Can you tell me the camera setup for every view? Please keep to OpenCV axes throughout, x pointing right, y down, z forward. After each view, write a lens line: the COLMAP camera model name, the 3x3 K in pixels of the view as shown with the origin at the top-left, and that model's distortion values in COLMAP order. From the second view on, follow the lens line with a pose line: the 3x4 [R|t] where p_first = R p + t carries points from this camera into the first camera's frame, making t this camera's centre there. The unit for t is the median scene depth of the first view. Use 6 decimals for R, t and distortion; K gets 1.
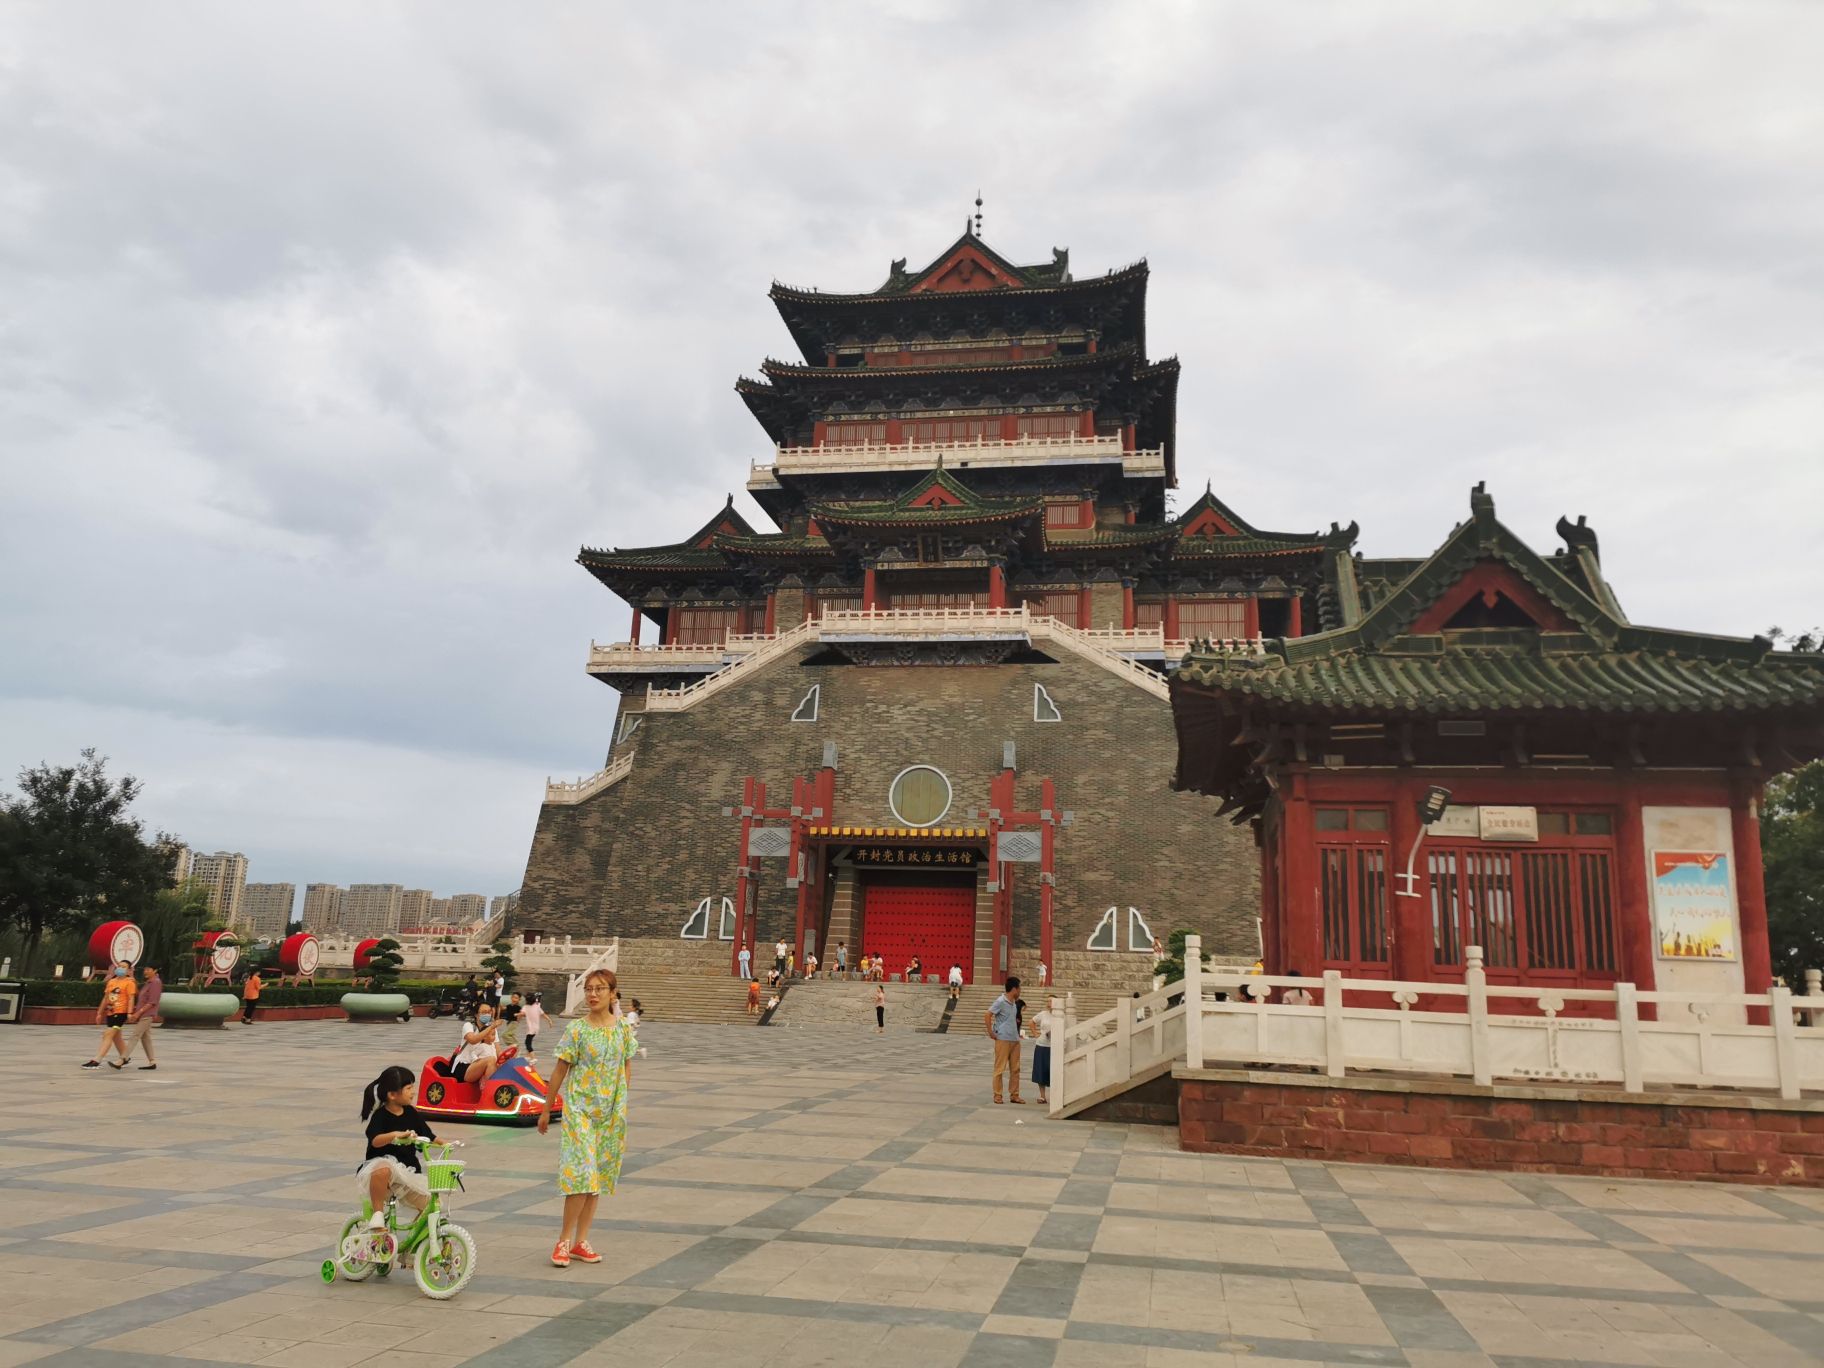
lens RADIAL K [[1394.8, 0, 900.6], [0, 1394.8, 682.7], [0, 0, 1]] dist [0.034321, -0.000375]
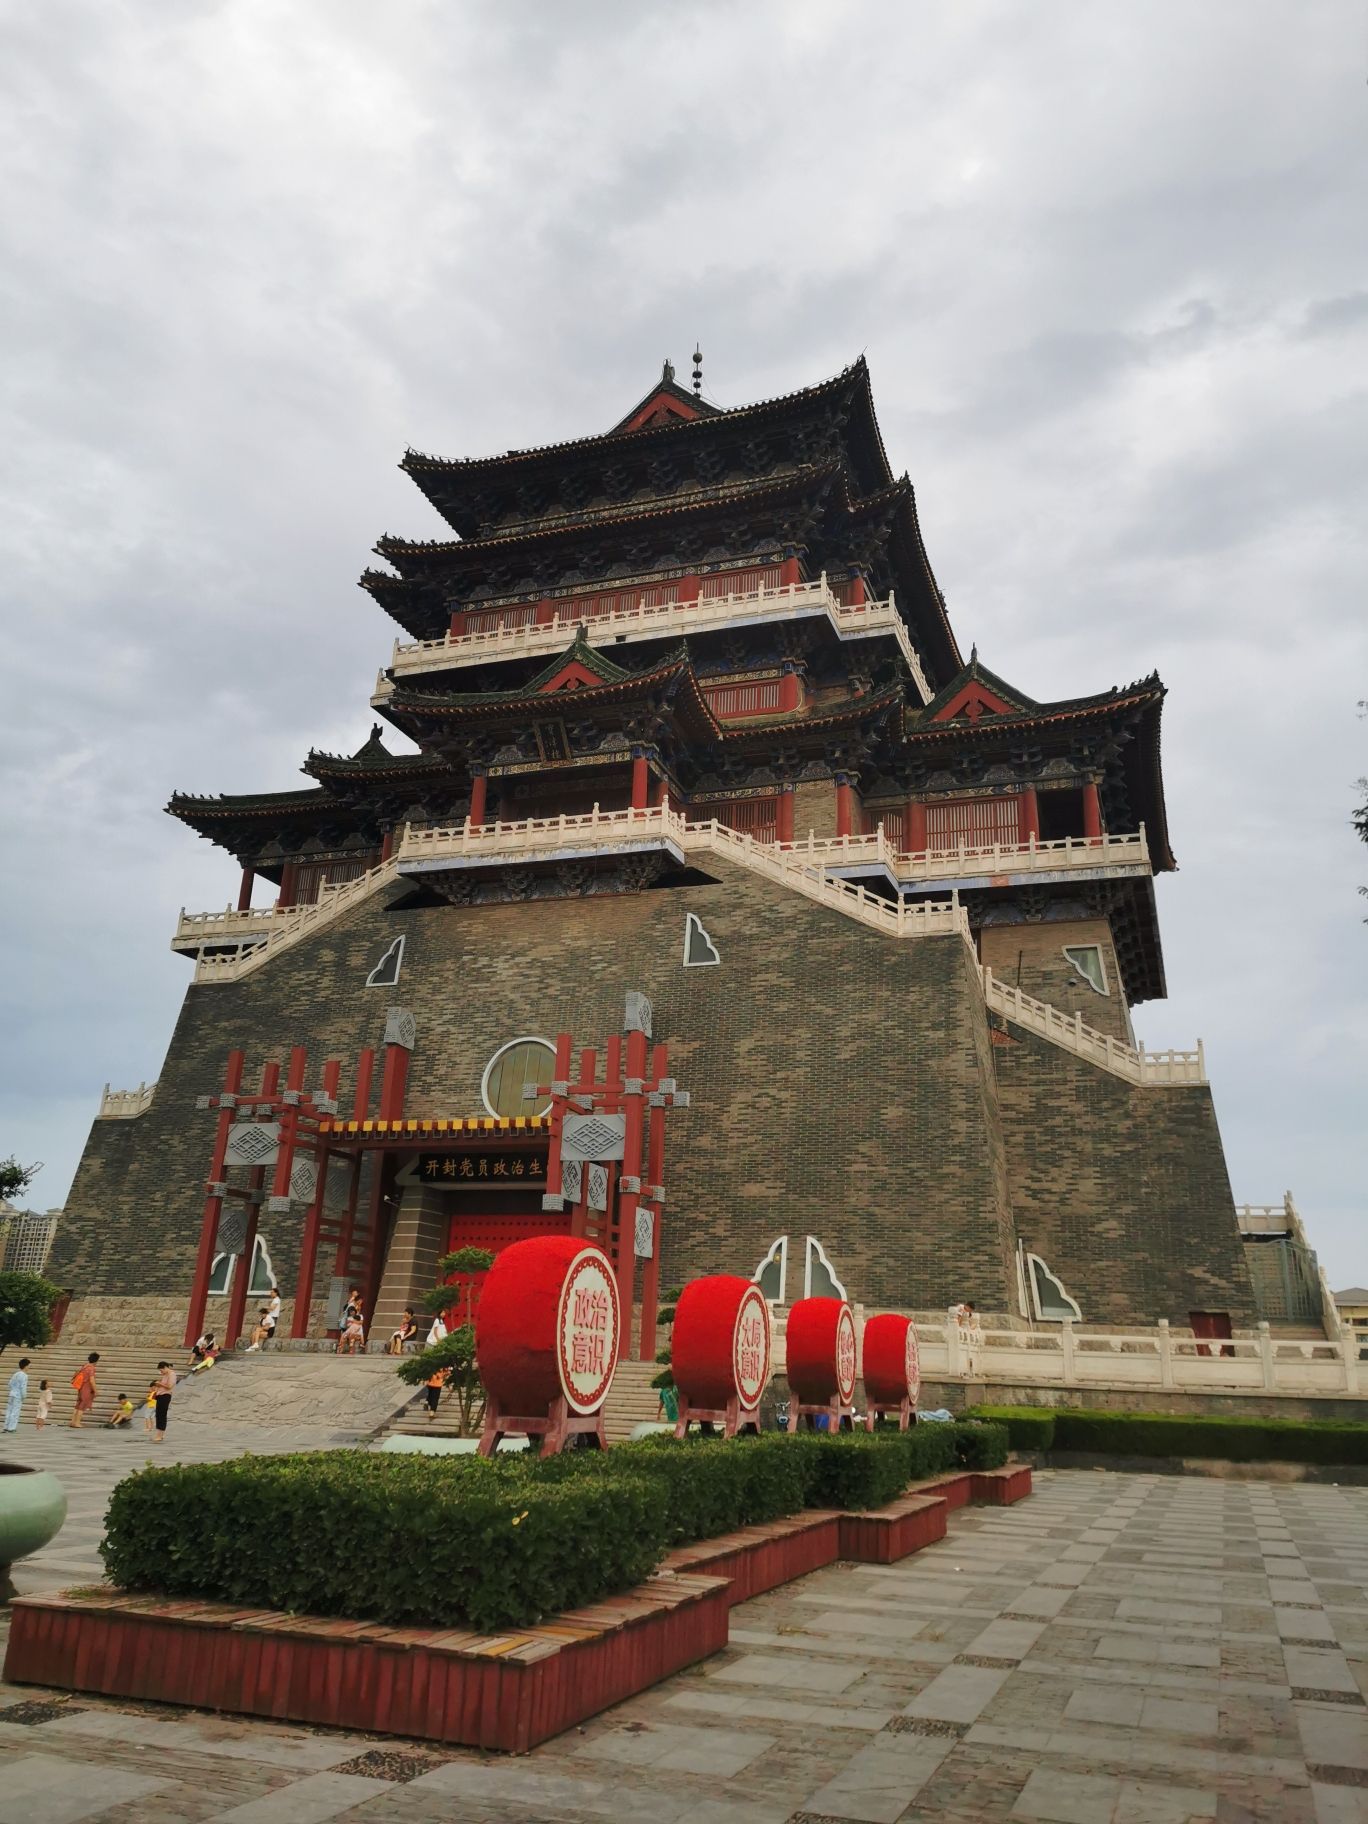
lens RADIAL K [[1394.8, 0, 684.0], [0, 1394.8, 912.0], [0, 0, 1]] dist [0.034321, -0.000375]
pose [[0.987464, -0.049185, -0.149988, 0.190909], [0.033143, 0.993638, -0.107637, 0.071344], [0.154327, 0.101316, 0.982811, 0.305679]]
